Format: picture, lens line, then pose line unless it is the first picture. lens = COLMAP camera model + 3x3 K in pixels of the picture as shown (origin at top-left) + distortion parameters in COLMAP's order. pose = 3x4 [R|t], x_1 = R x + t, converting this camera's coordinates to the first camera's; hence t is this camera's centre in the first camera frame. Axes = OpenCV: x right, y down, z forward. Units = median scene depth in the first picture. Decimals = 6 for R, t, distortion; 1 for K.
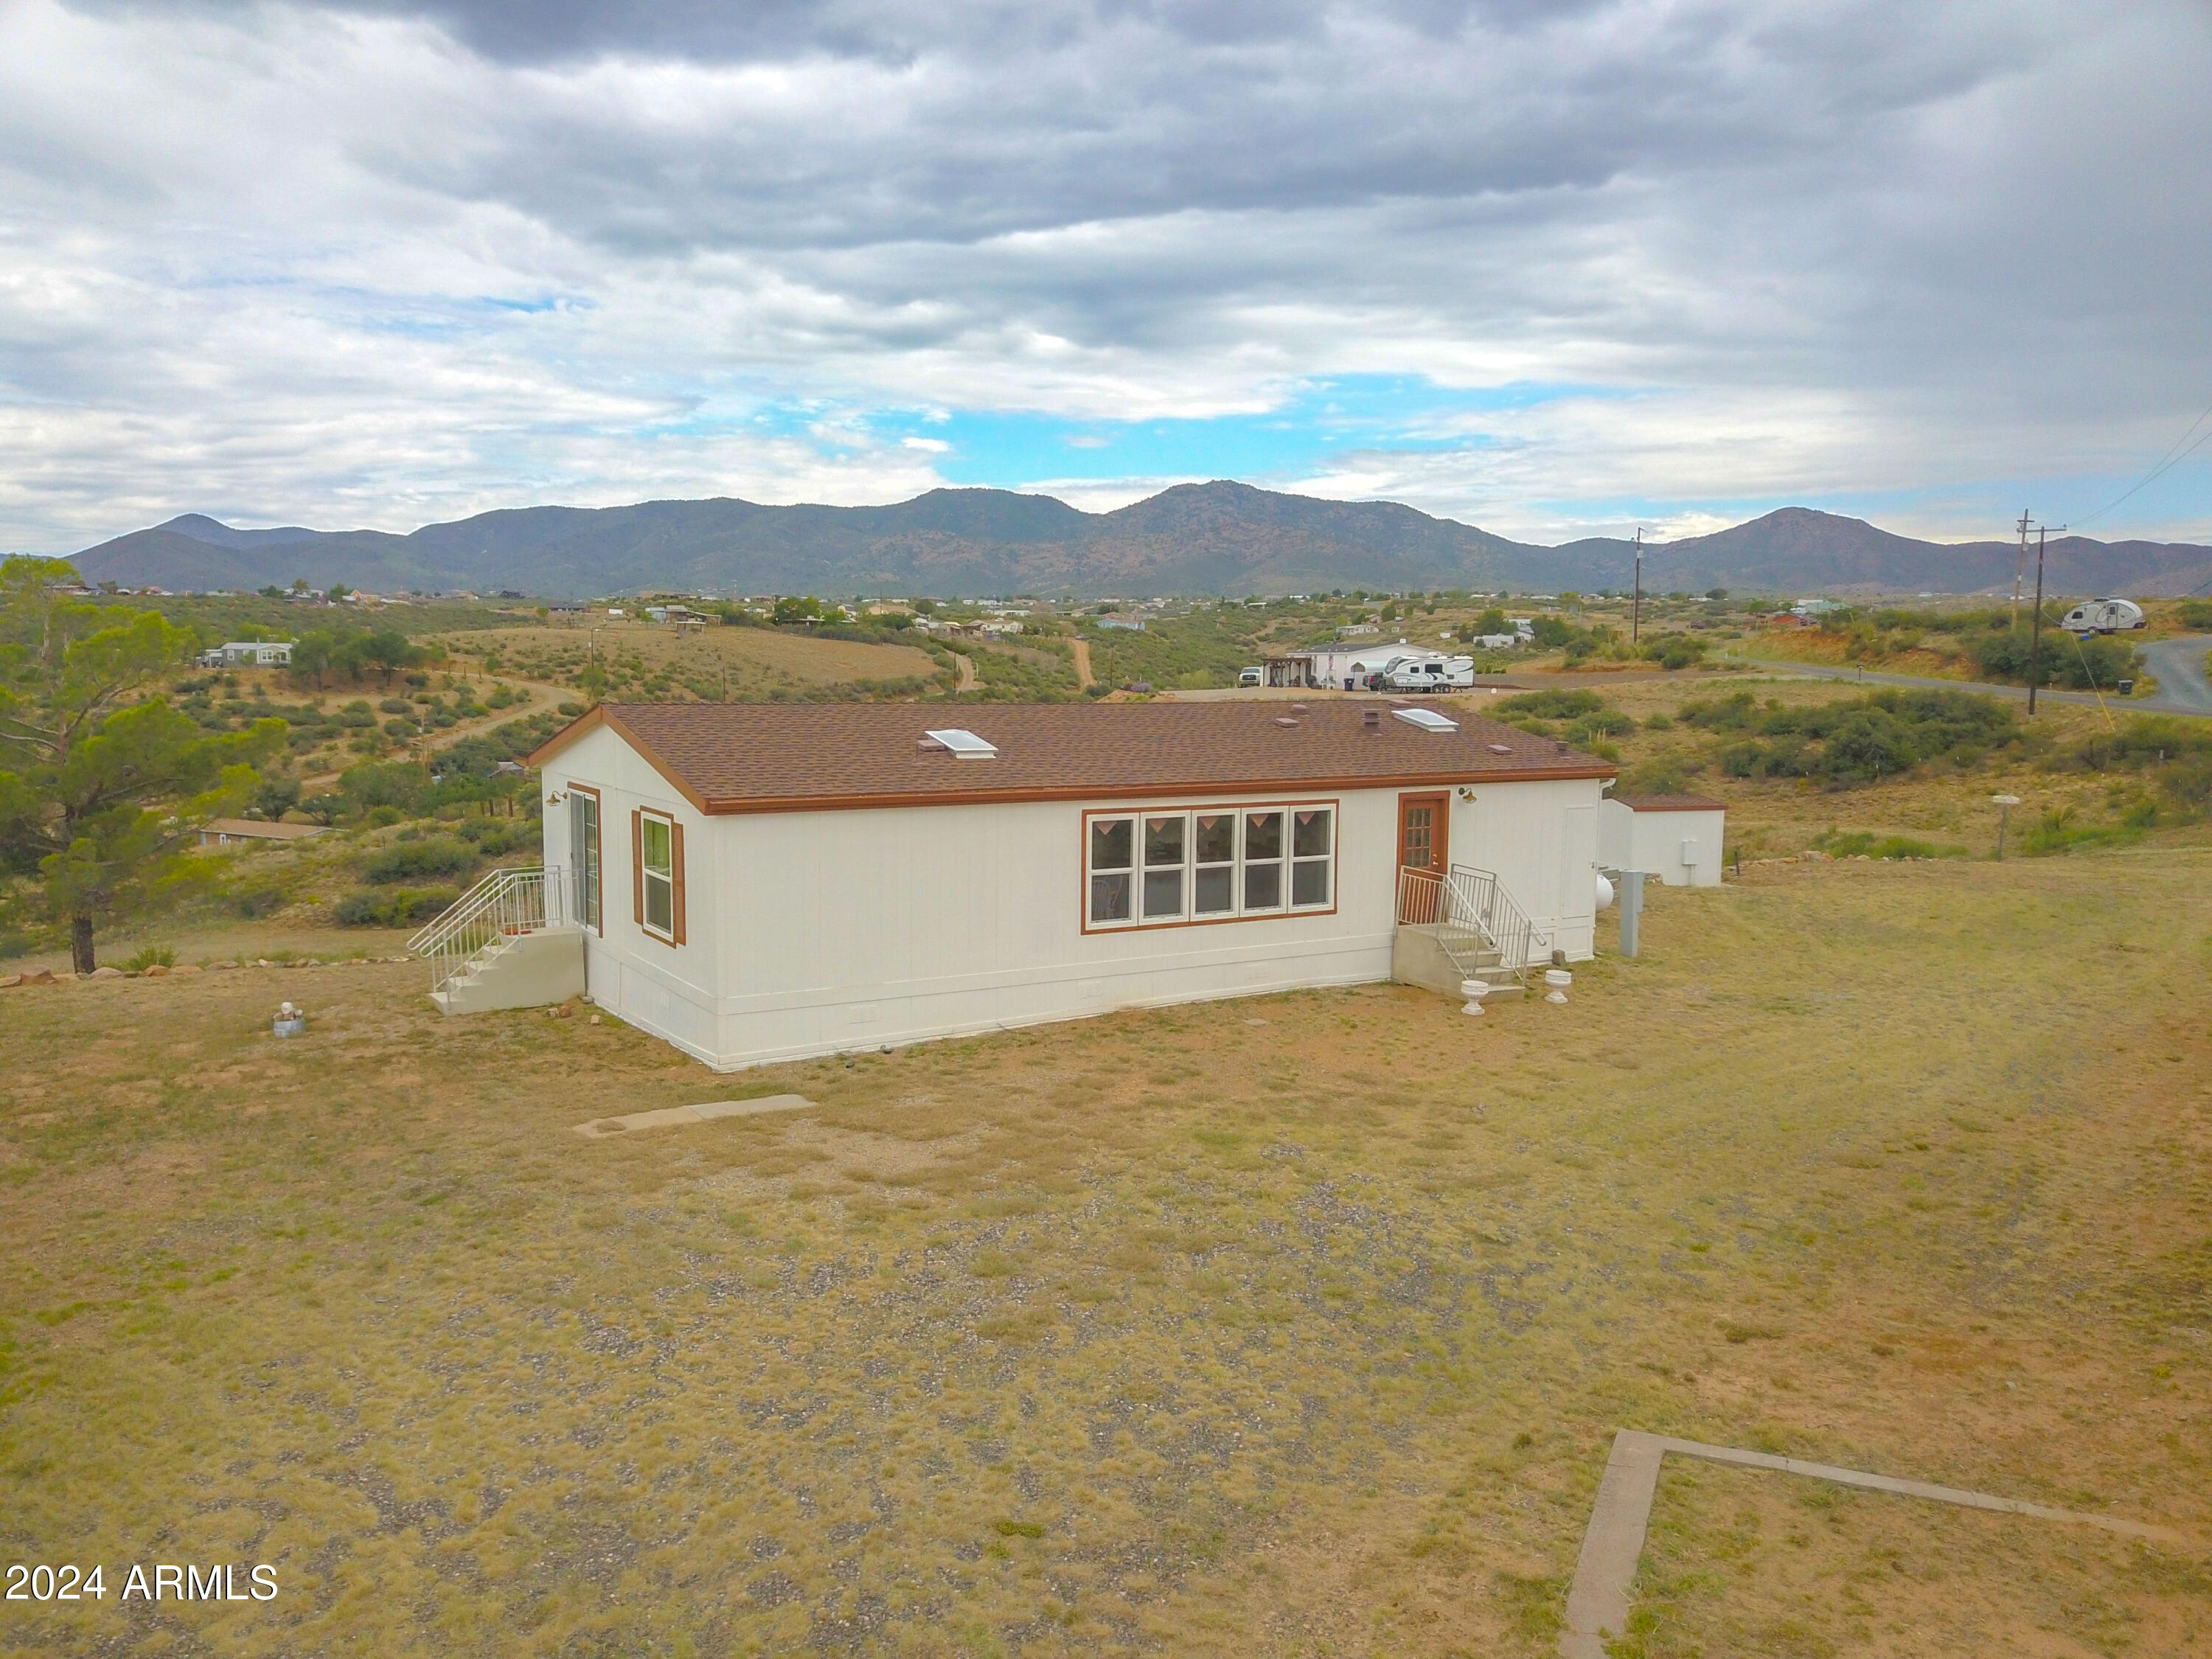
lens RADIAL K [[1685.0, 0, 1097.1], [0, 1685.0, 861.9], [0, 0, 1]] dist [0.004645, -0.004488]
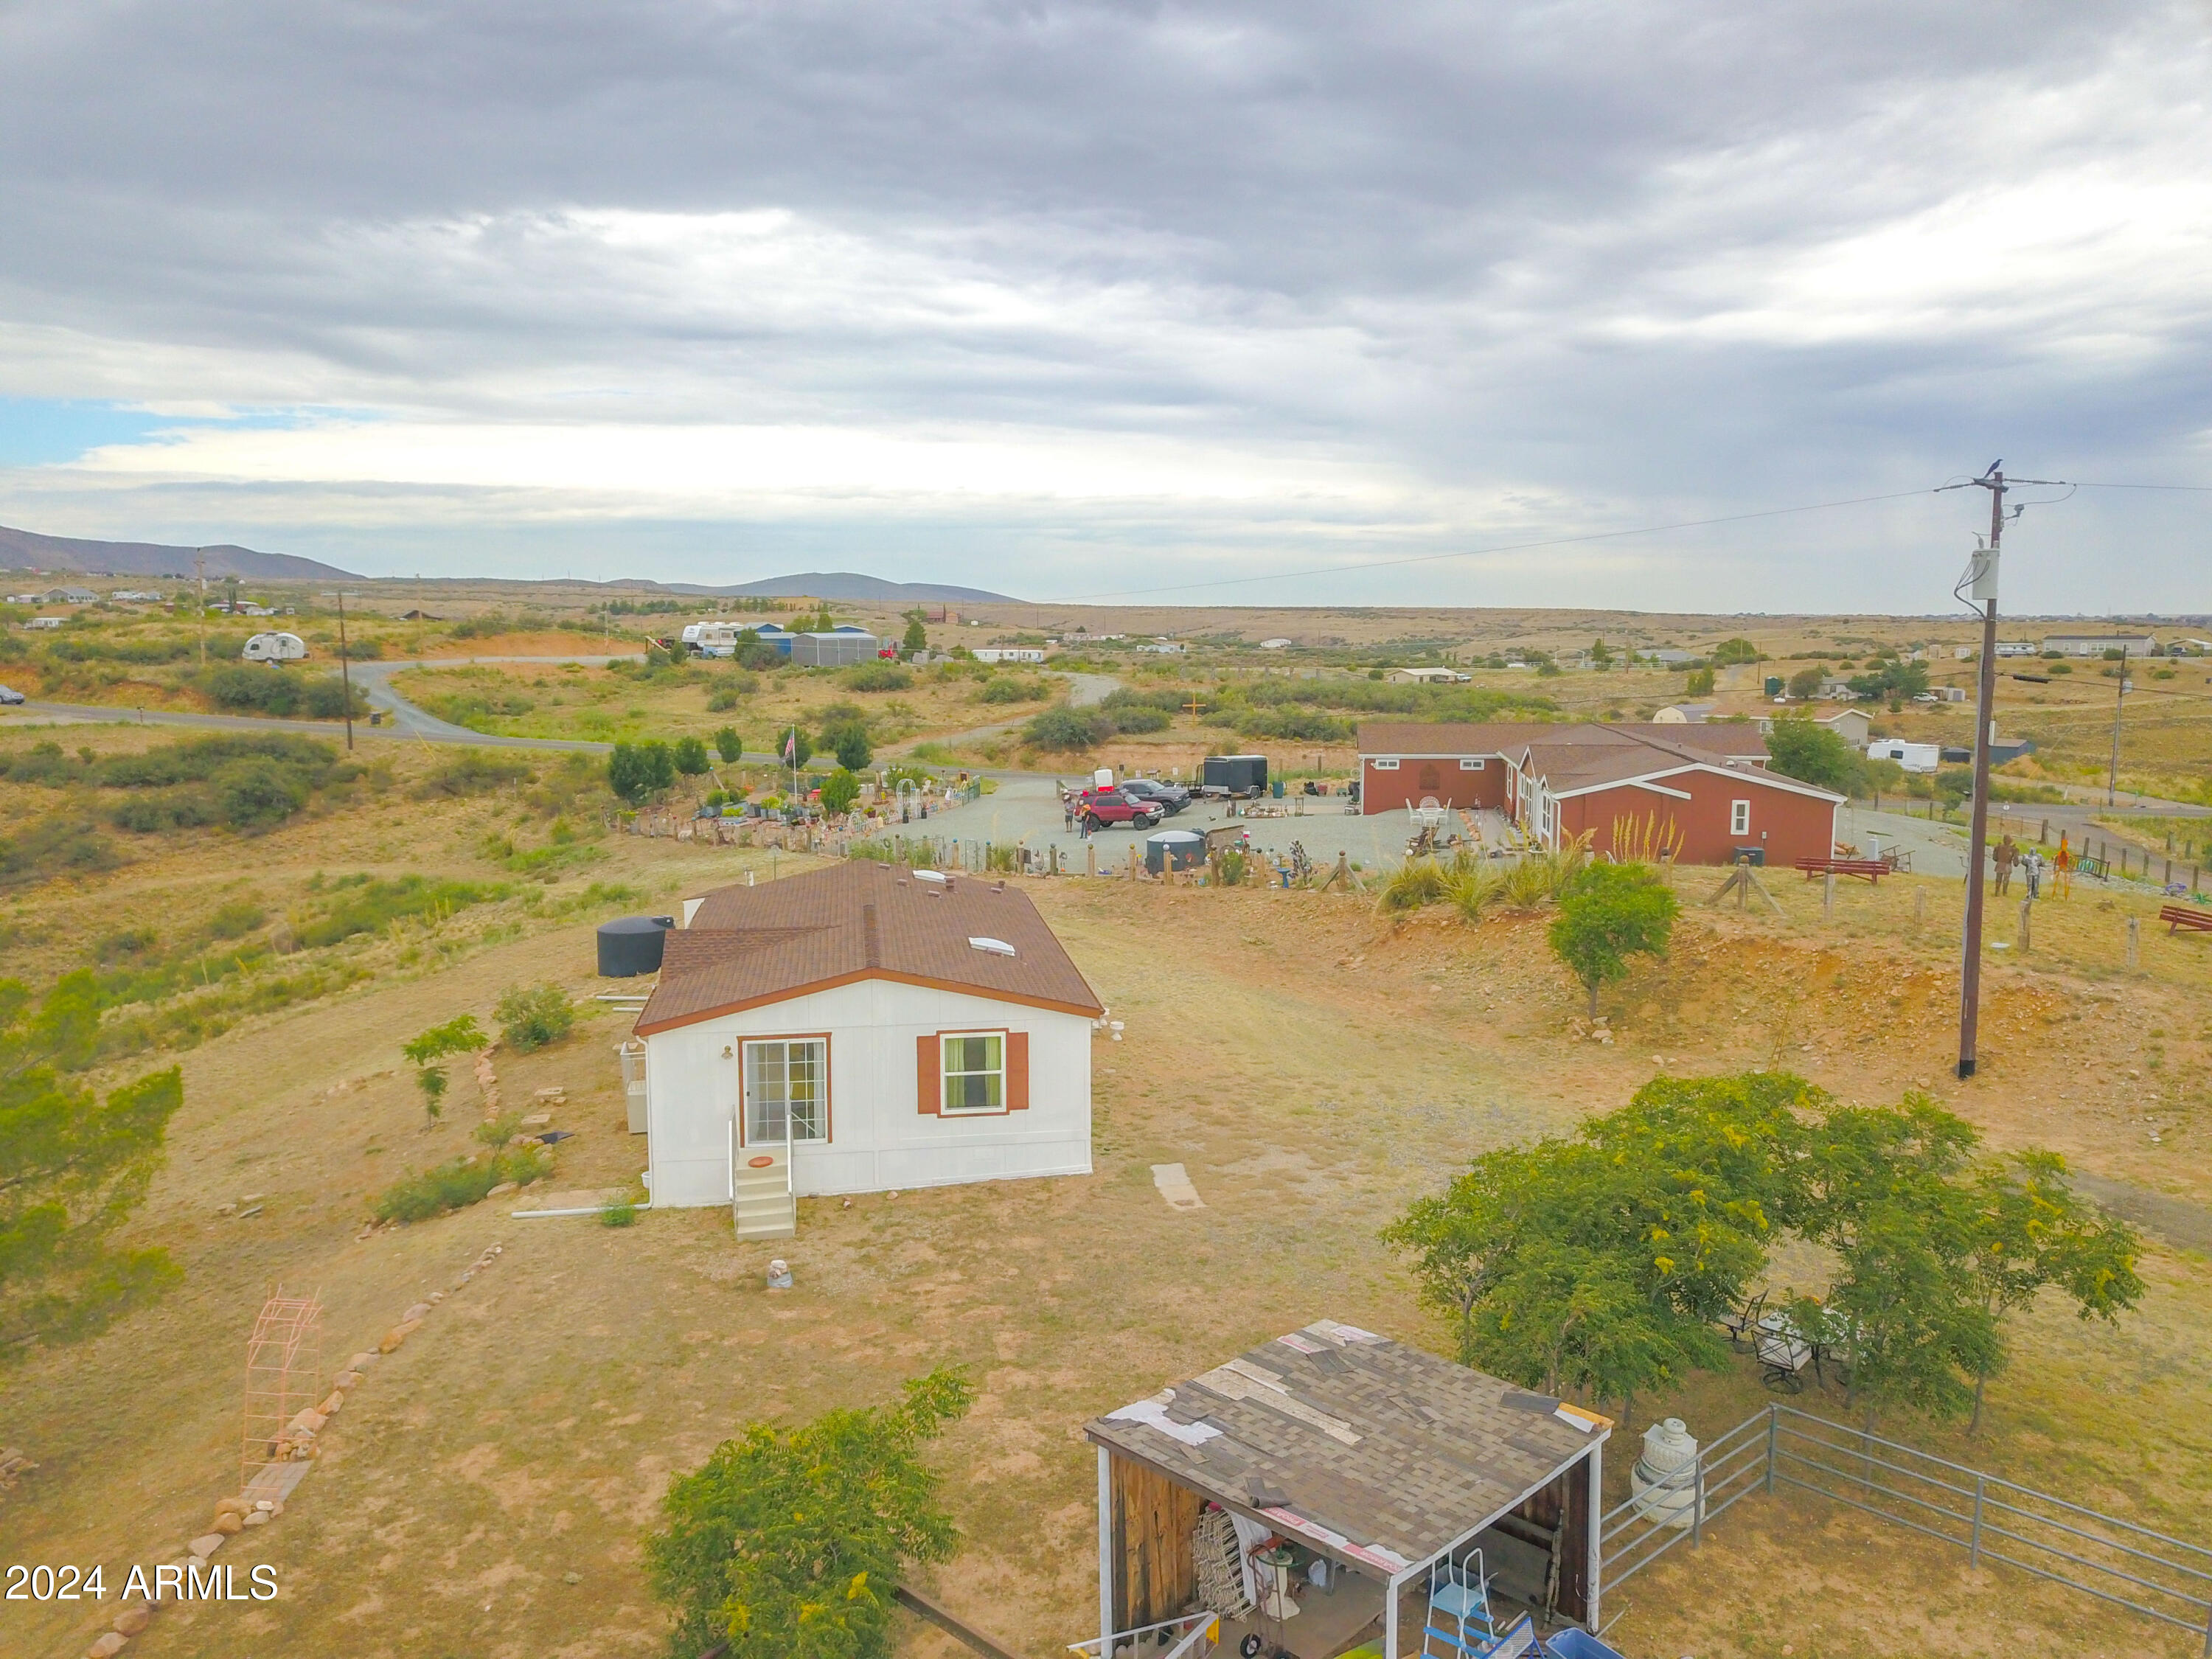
lens RADIAL K [[1678.0, 0, 1070.7], [0, 1678.0, 852.8], [0, 0, 1]] dist [0.009359, 0.001394]
pose [[0.391685, -0.134031, 0.910285, -0.282880], [0.118180, 0.988467, 0.094691, -0.057583], [-0.912478, 0.070489, 0.403007, 0.057327]]
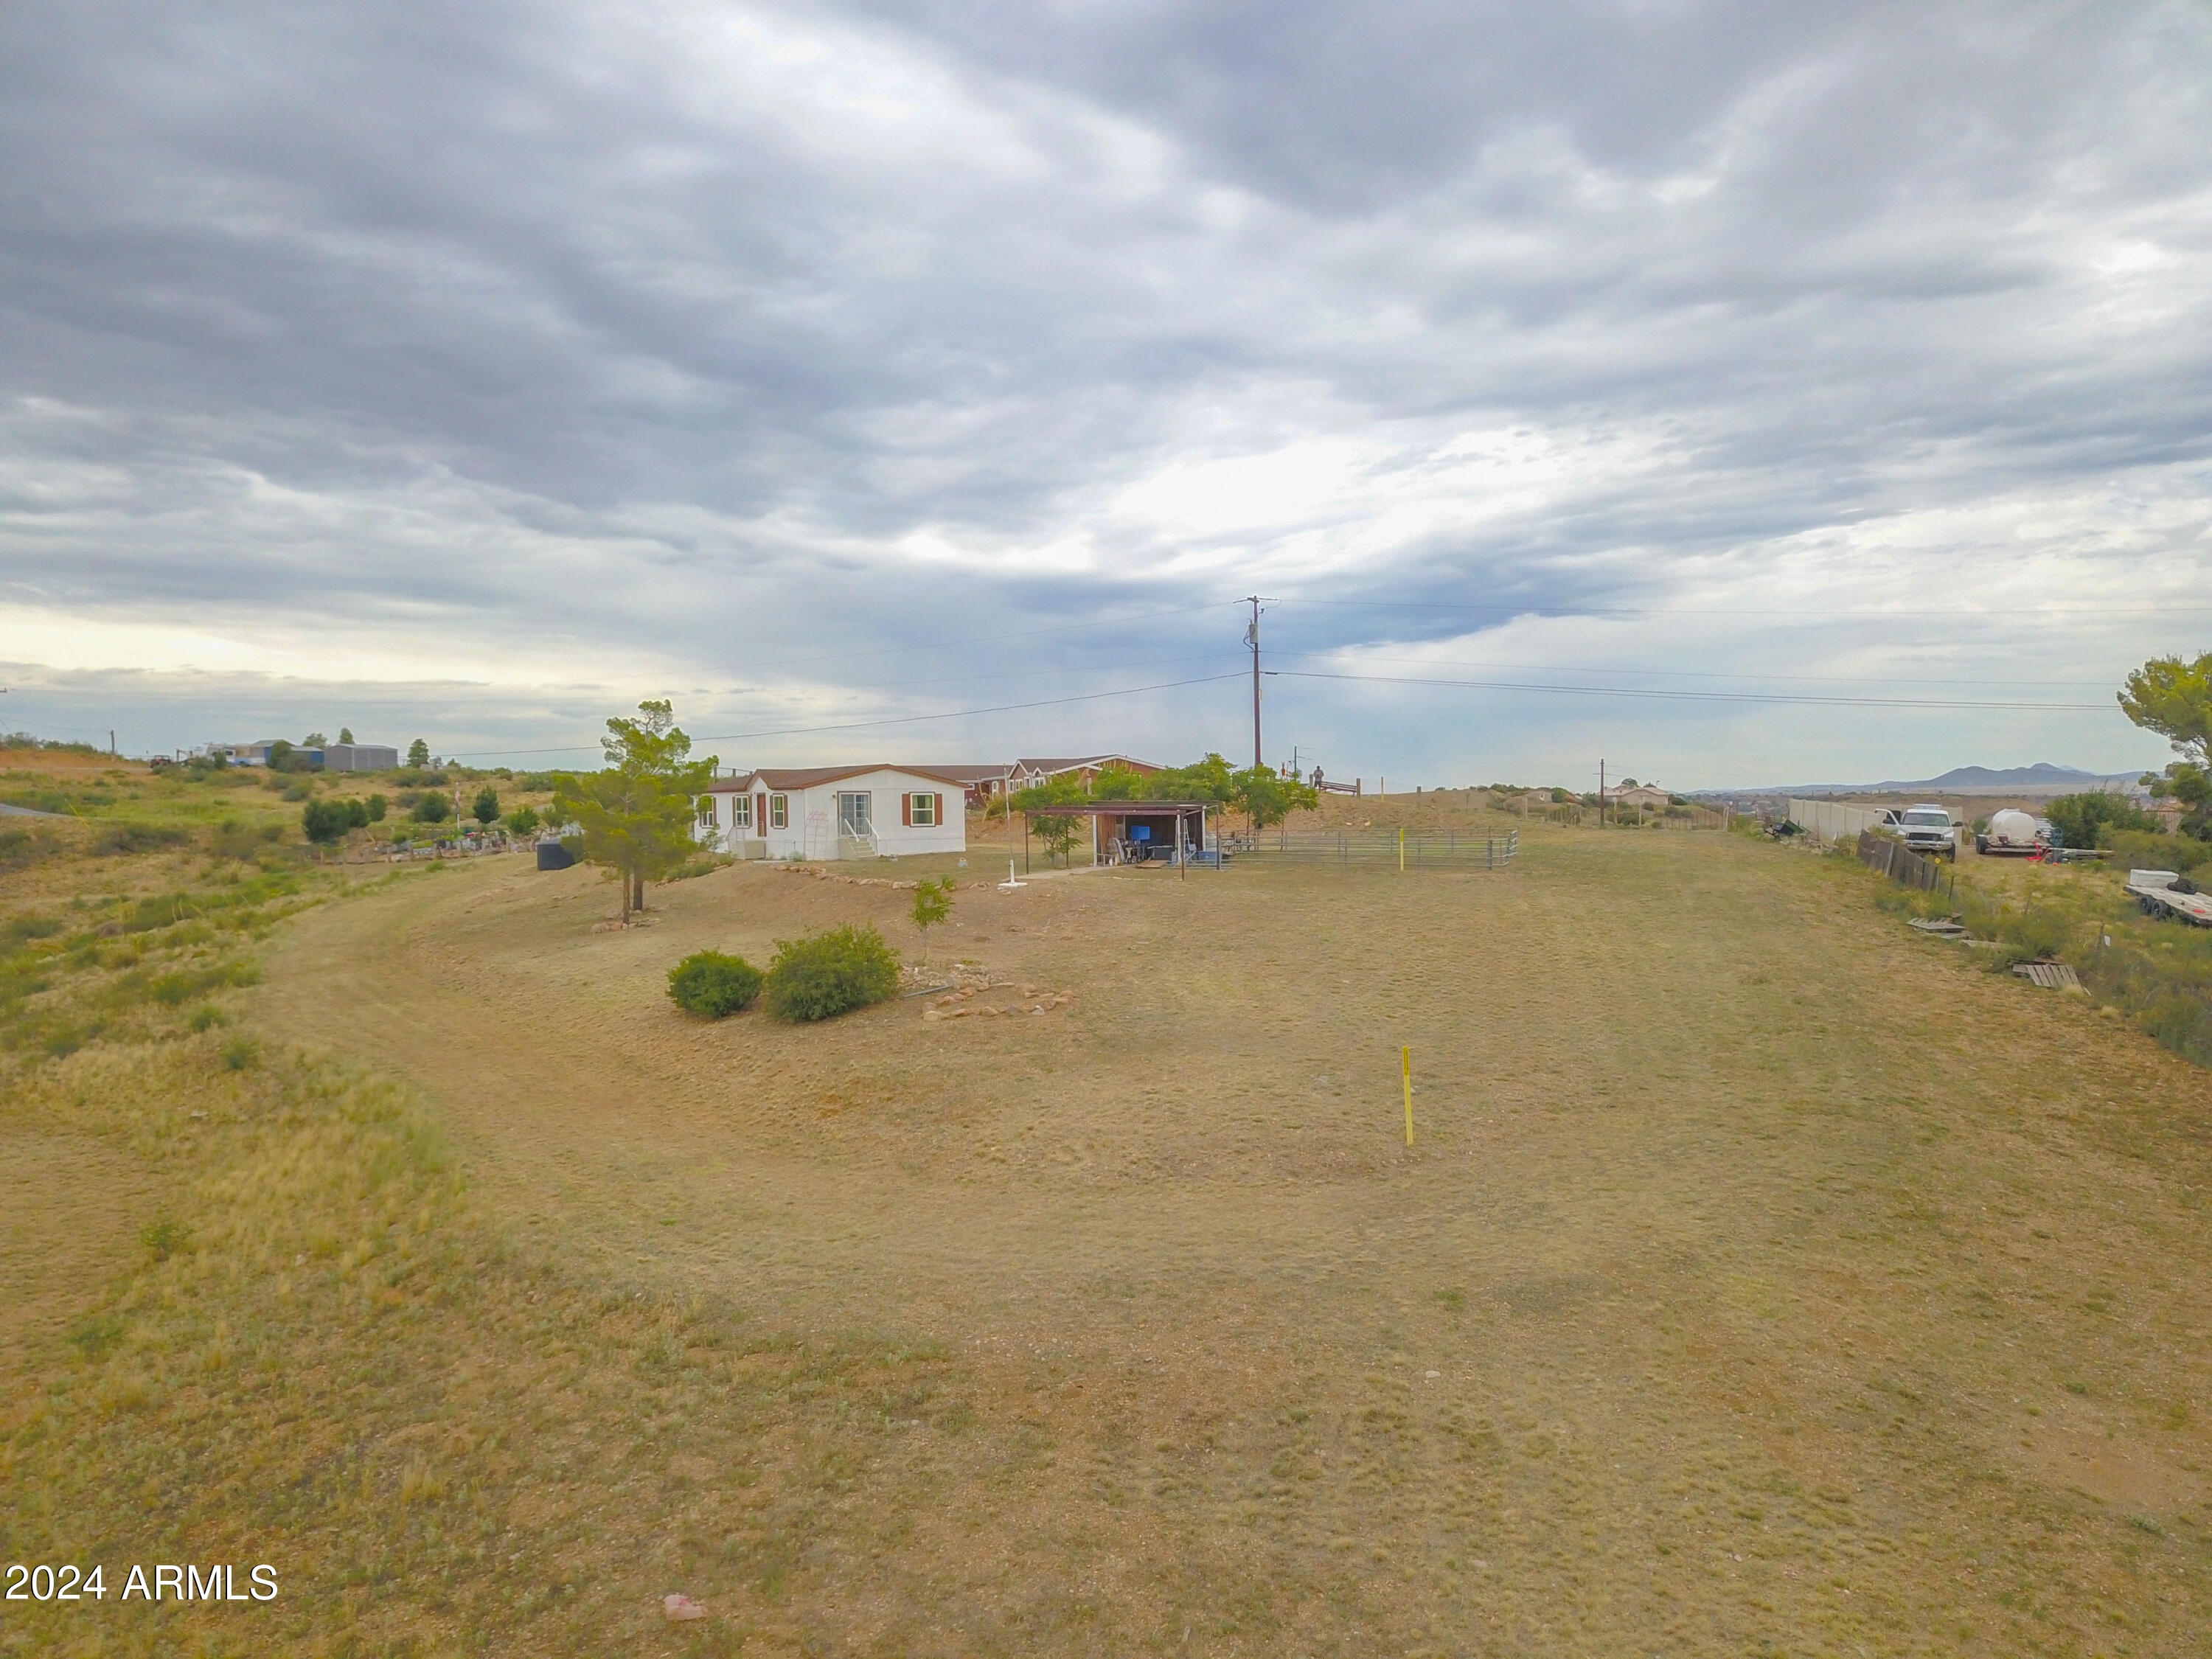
lens RADIAL K [[1685.0, 0, 1097.1], [0, 1685.0, 861.9], [0, 0, 1]] dist [0.004645, -0.004488]
pose [[-0.038296, -0.028050, 0.998873, -0.725119], [0.123011, 0.991871, 0.032570, 0.008221], [-0.991666, 0.124120, -0.034534, 0.138817]]
